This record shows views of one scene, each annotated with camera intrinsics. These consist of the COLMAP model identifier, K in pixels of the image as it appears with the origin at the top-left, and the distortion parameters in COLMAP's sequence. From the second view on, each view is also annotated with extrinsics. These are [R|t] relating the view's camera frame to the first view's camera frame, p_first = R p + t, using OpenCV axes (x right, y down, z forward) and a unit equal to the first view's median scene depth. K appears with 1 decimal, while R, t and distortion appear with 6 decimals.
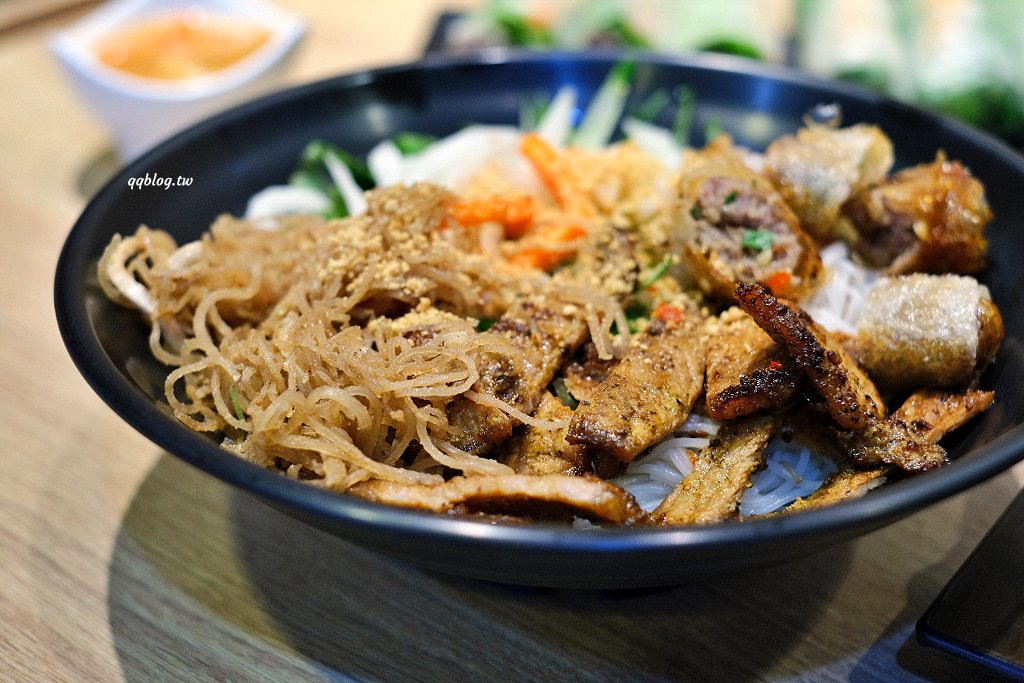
lens RADIAL K [[1646.3, 0, 502.5], [0, 1646.3, 358.3], [0, 0, 1]] dist [-0.098562, 0.000000]
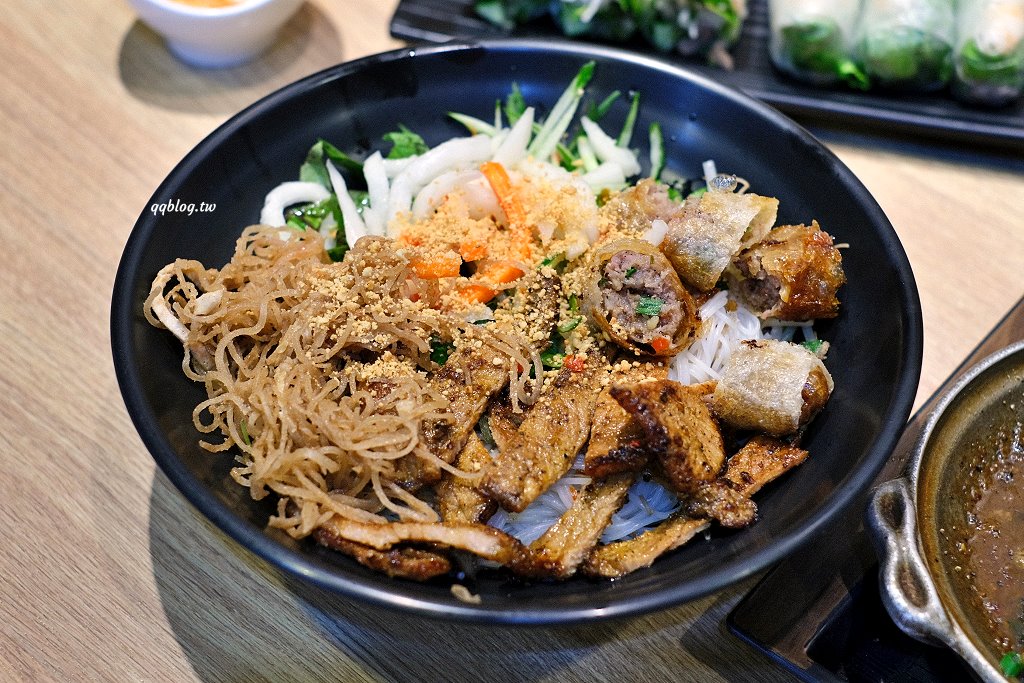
lens RADIAL K [[1839.7, 0, 516.1], [0, 1839.7, 343.5], [0, 0, 1]] dist [-0.050483, 0.000000]
pose [[0.997410, 0.068503, -0.021912, 0.088294], [-0.059742, 0.958743, 0.277924, -0.461975], [0.040047, -0.275896, 0.960353, -0.424766]]
